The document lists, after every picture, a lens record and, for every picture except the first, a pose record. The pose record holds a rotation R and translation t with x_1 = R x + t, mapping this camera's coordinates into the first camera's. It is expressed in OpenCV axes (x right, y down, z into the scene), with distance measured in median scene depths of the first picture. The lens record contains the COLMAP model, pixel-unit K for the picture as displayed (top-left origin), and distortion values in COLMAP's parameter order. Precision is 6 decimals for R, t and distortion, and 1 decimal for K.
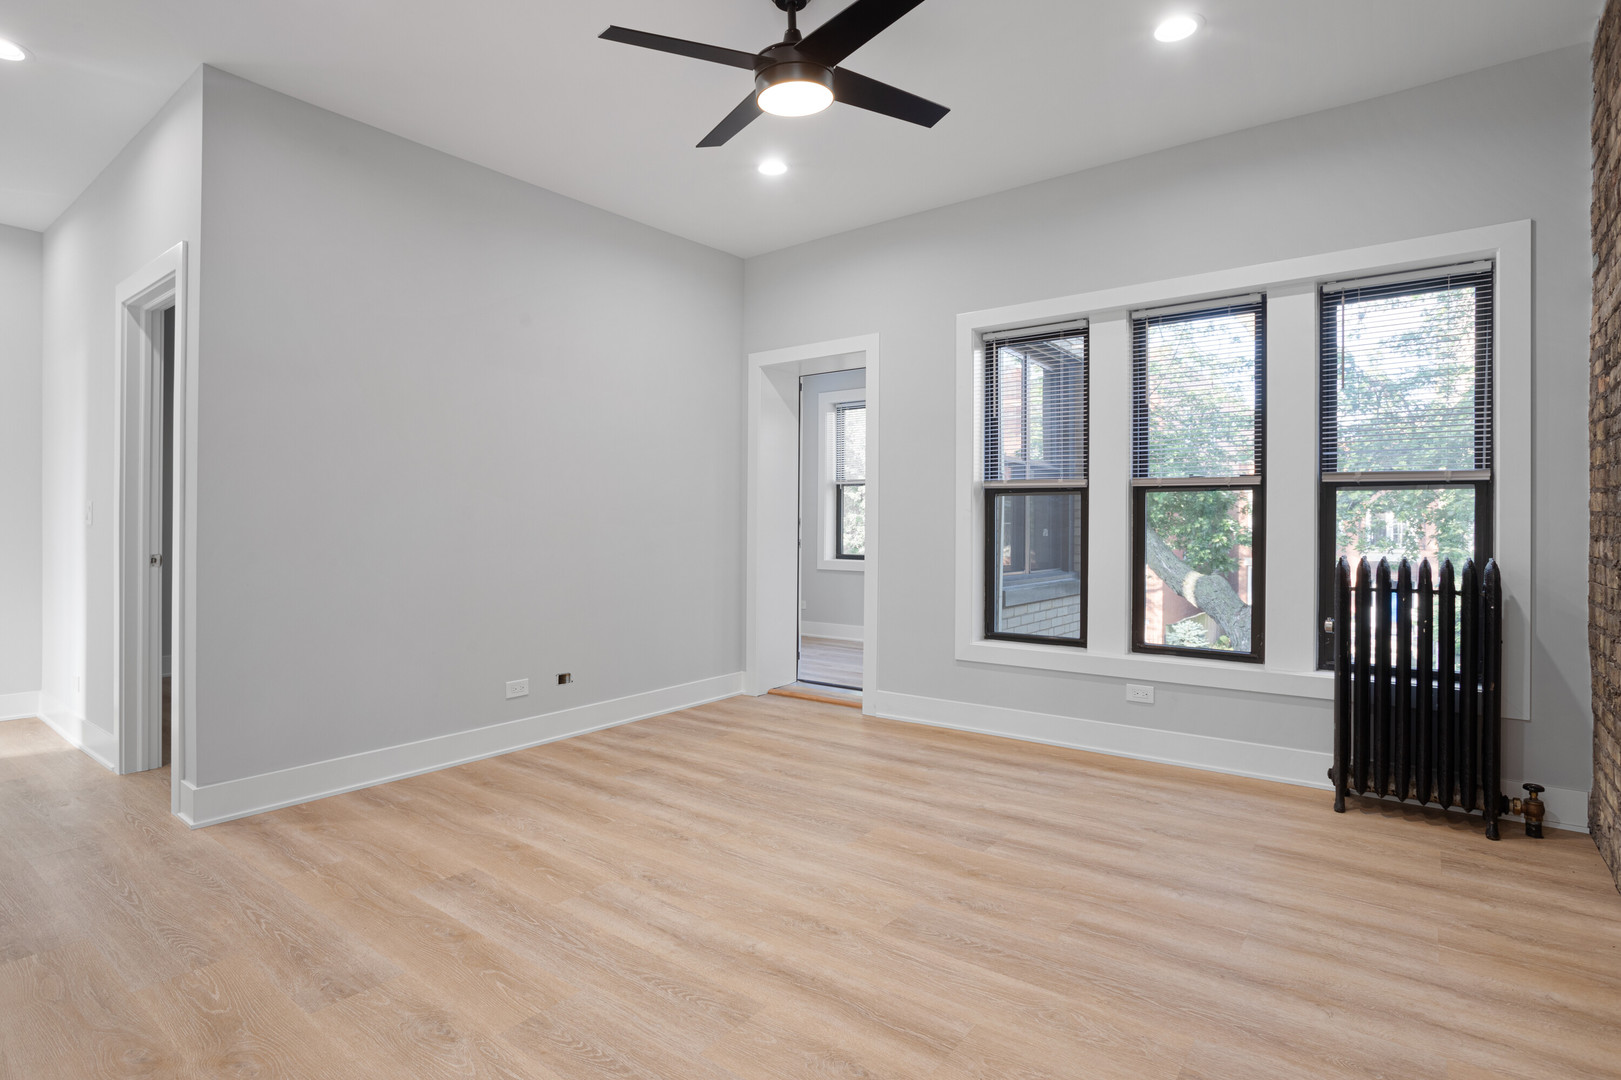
lens RADIAL K [[812.2, 0, 810.5], [0, 812.2, 540.0], [0, 0, 1]] dist [-0.020155, 0.000606]
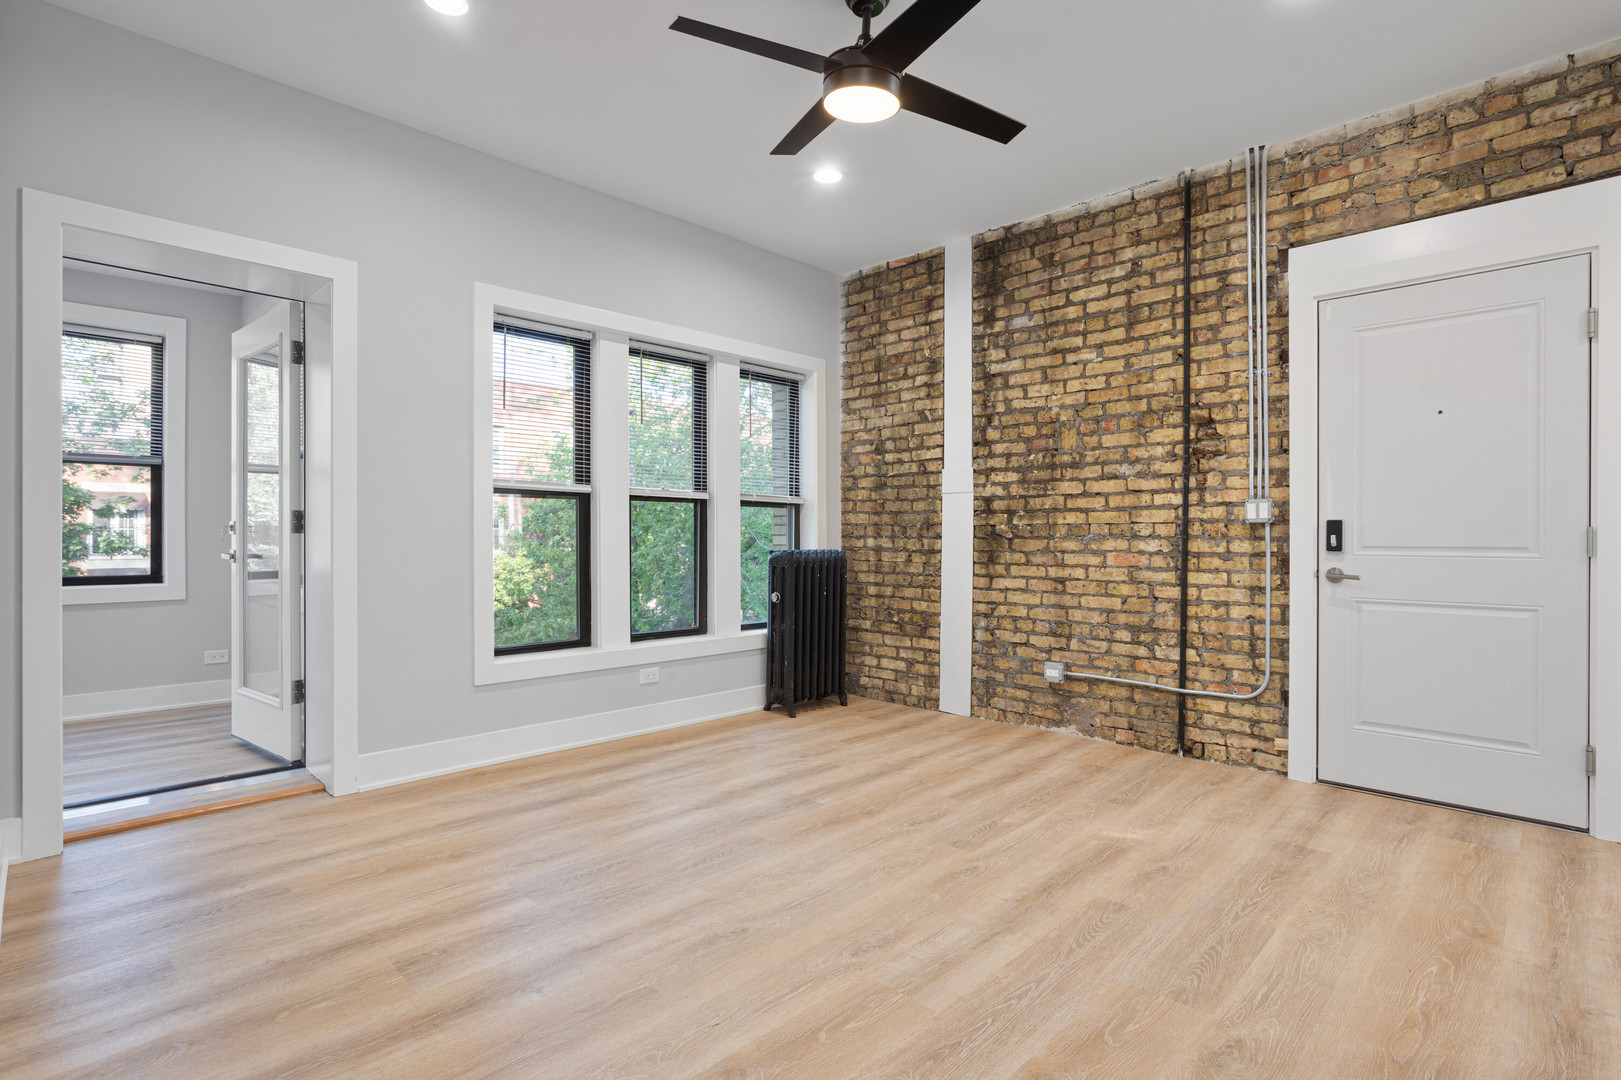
lens RADIAL K [[789.7, 0, 810.5], [0, 789.7, 540.0], [0, 0, 1]] dist [0.000475, 0.000101]
pose [[0.121554, -0.006852, 0.992561, -1.188758], [0.009310, 0.999940, 0.005763, -0.009957], [-0.992541, 0.008541, 0.121611, 1.122346]]
